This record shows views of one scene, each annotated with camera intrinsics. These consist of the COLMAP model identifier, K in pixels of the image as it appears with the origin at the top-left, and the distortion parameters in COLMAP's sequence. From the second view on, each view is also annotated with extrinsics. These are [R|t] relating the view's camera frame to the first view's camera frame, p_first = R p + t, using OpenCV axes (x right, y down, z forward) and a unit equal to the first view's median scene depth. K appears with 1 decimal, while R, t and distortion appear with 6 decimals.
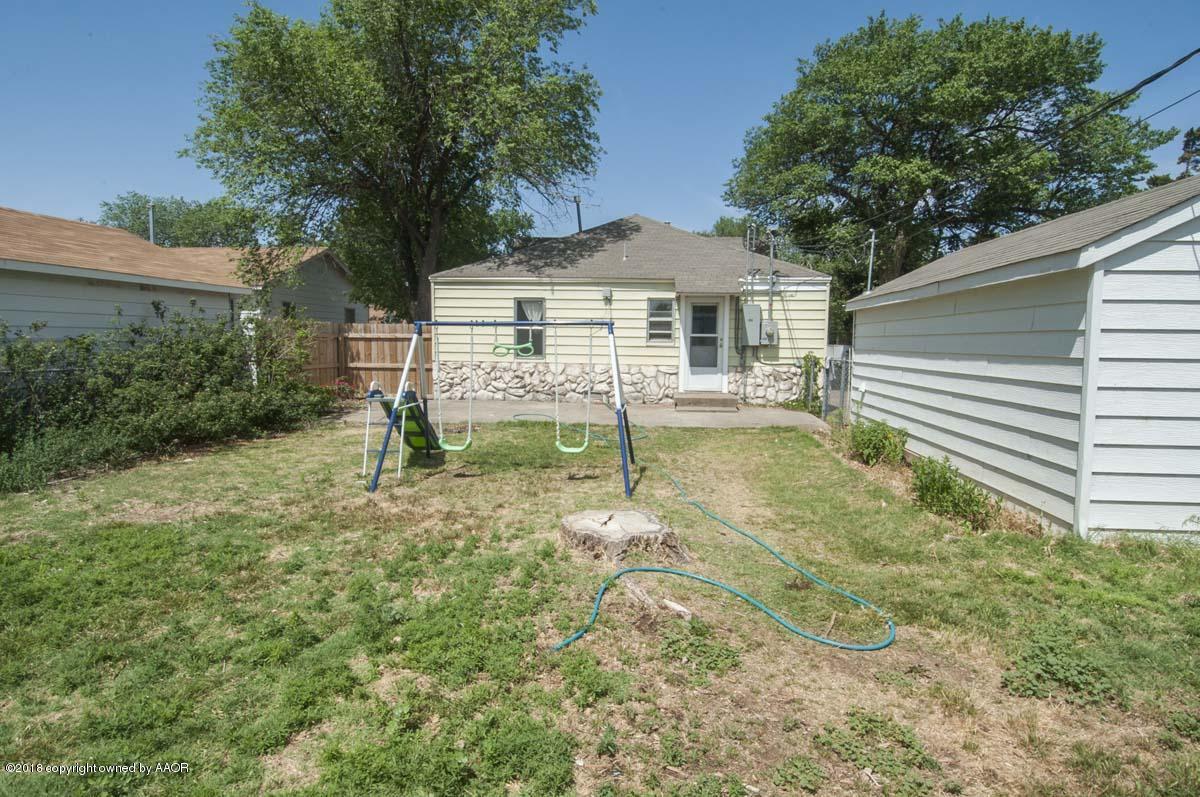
lens RADIAL K [[662.3, 0, 607.4], [0, 662.3, 397.7], [0, 0, 1]] dist [0.014196, -0.002142]
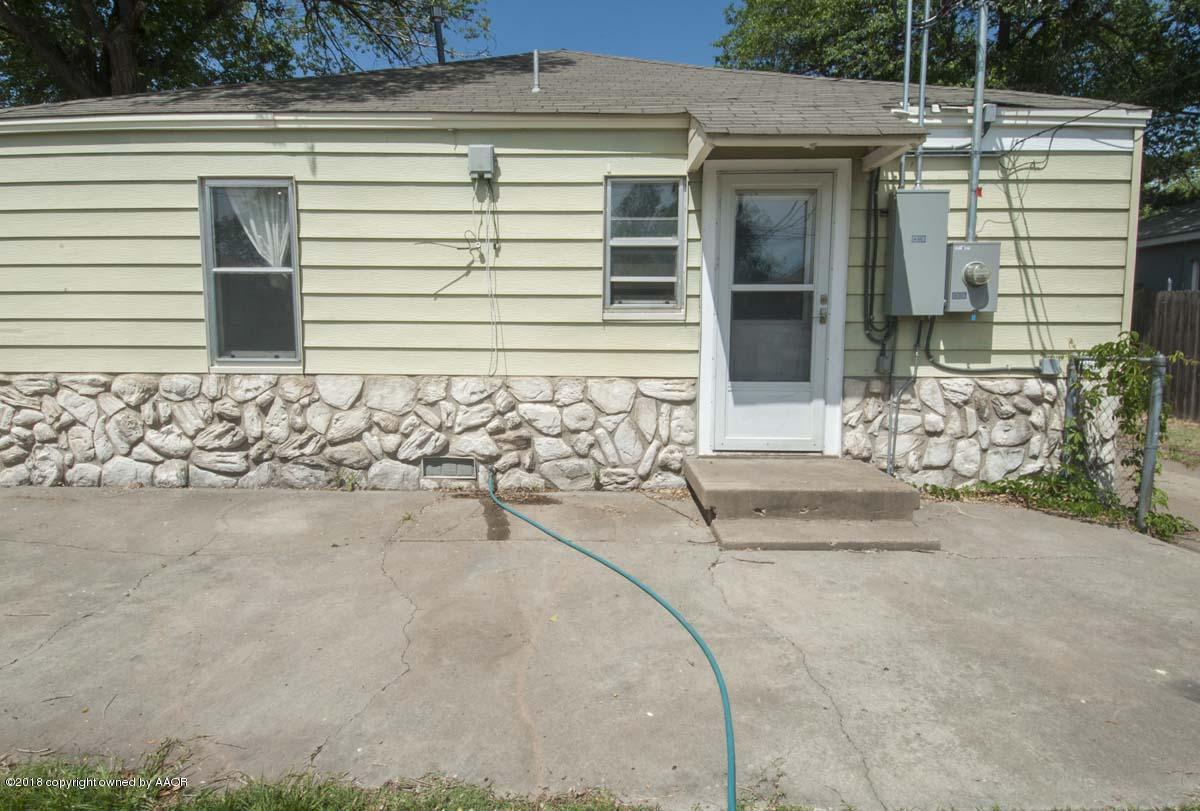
lens RADIAL K [[662.3, 0, 591.2], [0, 662.3, 396.4], [0, 0, 1]] dist [0.014196, -0.002142]
pose [[0.996290, -0.018580, 0.084036, 0.023826], [0.016920, 0.999648, 0.020423, -0.046848], [-0.084386, -0.018926, 0.996253, 0.663165]]
